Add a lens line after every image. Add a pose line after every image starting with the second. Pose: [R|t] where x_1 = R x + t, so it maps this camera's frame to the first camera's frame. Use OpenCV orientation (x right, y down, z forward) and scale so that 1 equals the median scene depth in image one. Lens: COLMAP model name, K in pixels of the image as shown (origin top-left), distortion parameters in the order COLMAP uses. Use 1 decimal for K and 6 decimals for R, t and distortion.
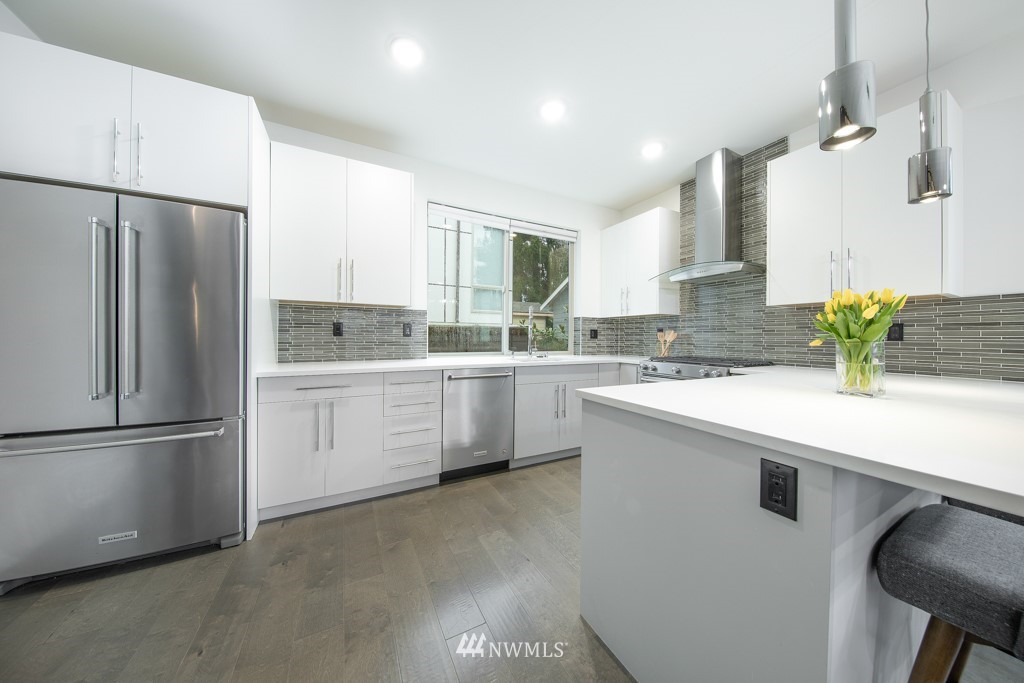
lens RADIAL K [[326.1, 0, 517.8], [0, 326.1, 337.6], [0, 0, 1]] dist [-0.001681, -0.000632]
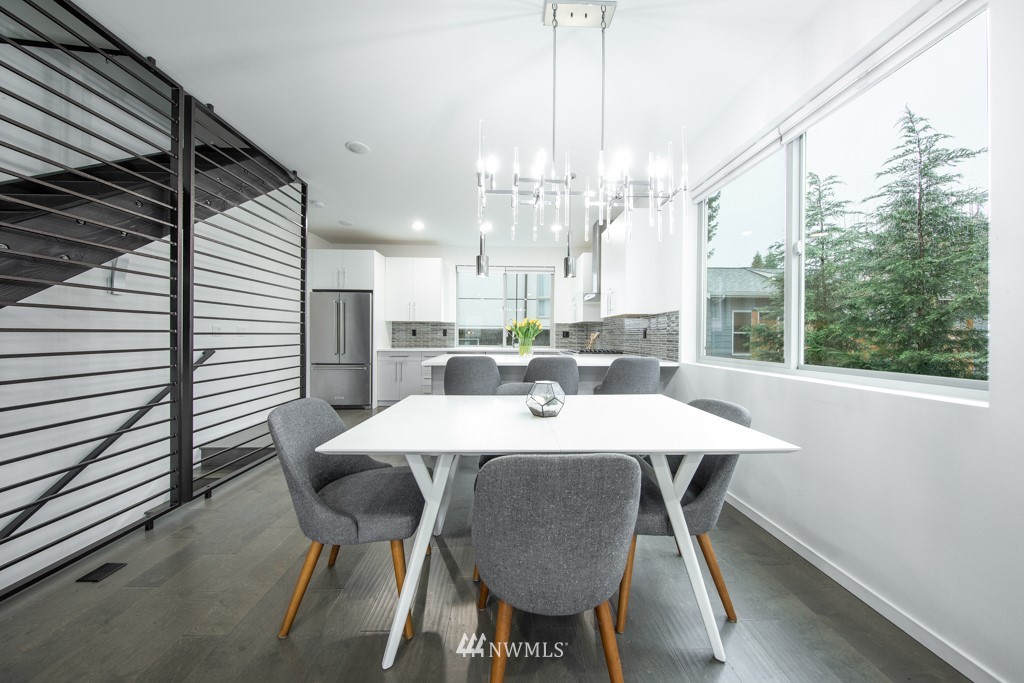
lens RADIAL K [[326.1, 0, 517.4], [0, 326.1, 336.2], [0, 0, 1]] dist [-0.001681, -0.000632]
pose [[0.900971, 0.000179, -0.433880, 1.011519], [-0.001482, 0.999995, -0.002664, 0.002963], [0.433877, 0.003043, 0.900967, -0.660279]]
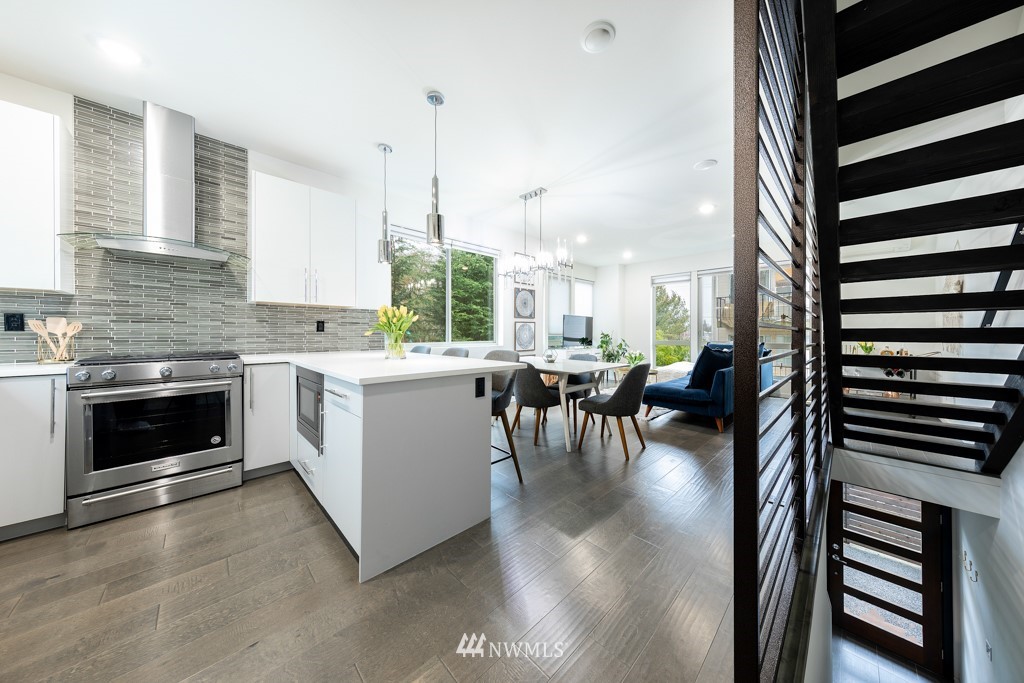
lens RADIAL K [[326.1, 0, 515.7], [0, 326.1, 332.7], [0, 0, 1]] dist [-0.001681, -0.000632]
pose [[-0.291649, -0.008290, 0.956489, -0.497311], [-0.005062, 0.999962, 0.007124, -0.001848], [-0.956512, -0.002764, -0.291680, 0.430538]]
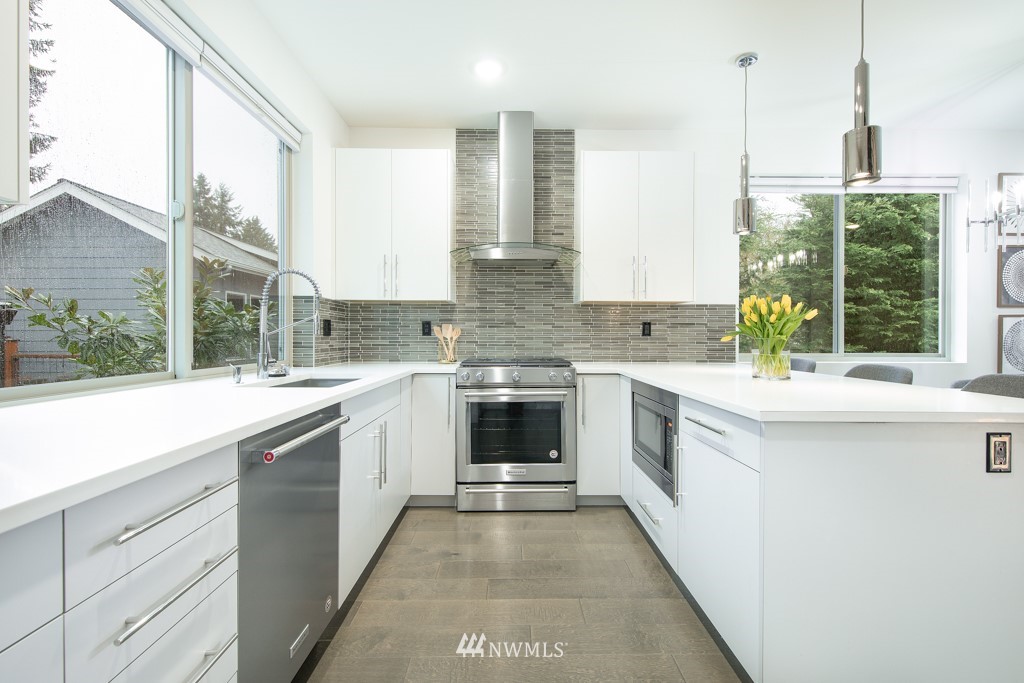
lens RADIAL K [[442.4, 0, 503.6], [0, 442.4, 336.2], [0, 0, 1]] dist [-0.000443, 0.000398]
pose [[0.469238, -0.007573, 0.883039, -0.449413], [-0.000107, 0.999963, 0.008632, -0.003710], [-0.883072, -0.004145, 0.469220, 0.539369]]
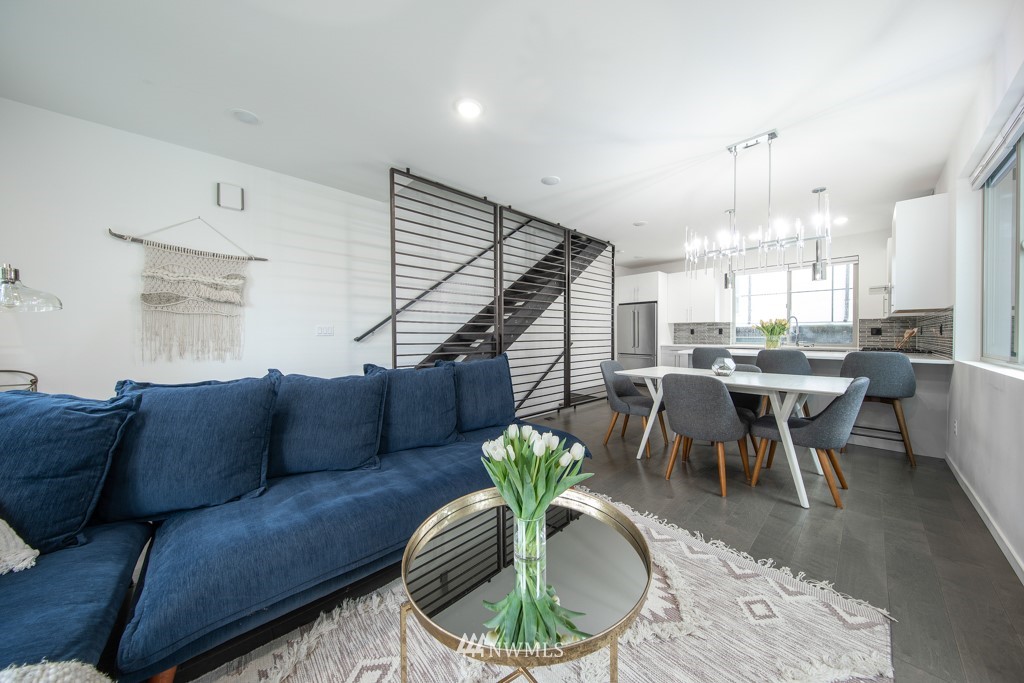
lens RADIAL K [[326.1, 0, 524.2], [0, 326.1, 338.0], [0, 0, 1]] dist [-0.001681, -0.000632]
pose [[0.265773, 0.004631, -0.964024, 1.635543], [0.001622, 0.999985, 0.005251, 0.009418], [0.964034, -0.002959, 0.265762, -1.018213]]
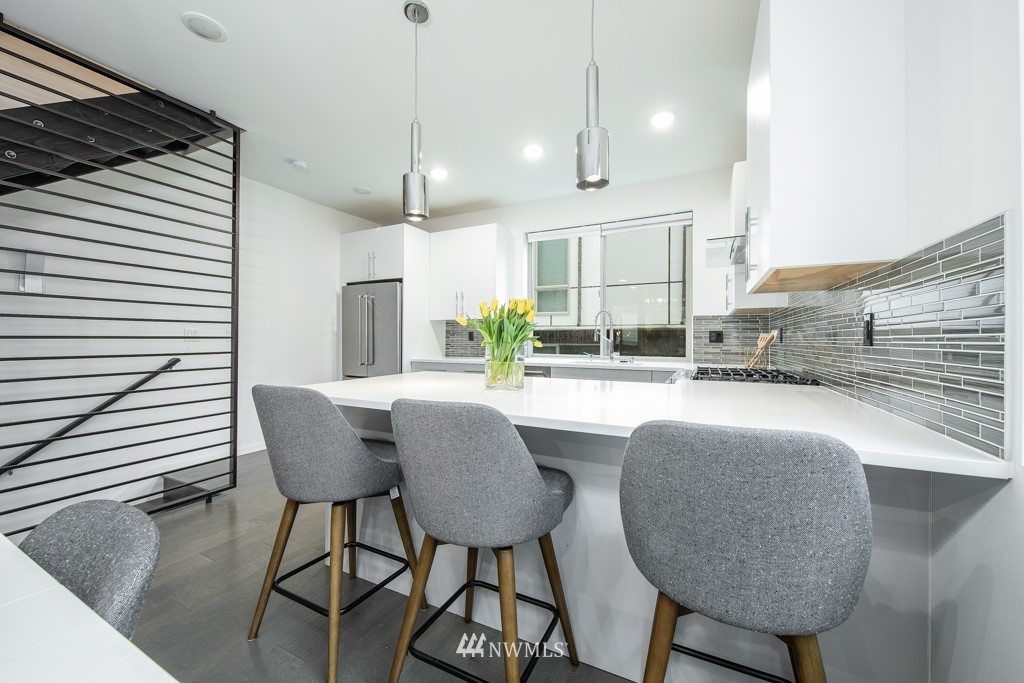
lens RADIAL K [[389.3, 0, 512.1], [0, 389.3, 337.3], [0, 0, 1]] dist [0.001781, -0.000146]
pose [[0.579819, -0.009785, -0.814686, 1.046198], [-0.000282, 0.999925, -0.012211, 0.002979], [0.814745, 0.007309, 0.579773, 0.099036]]
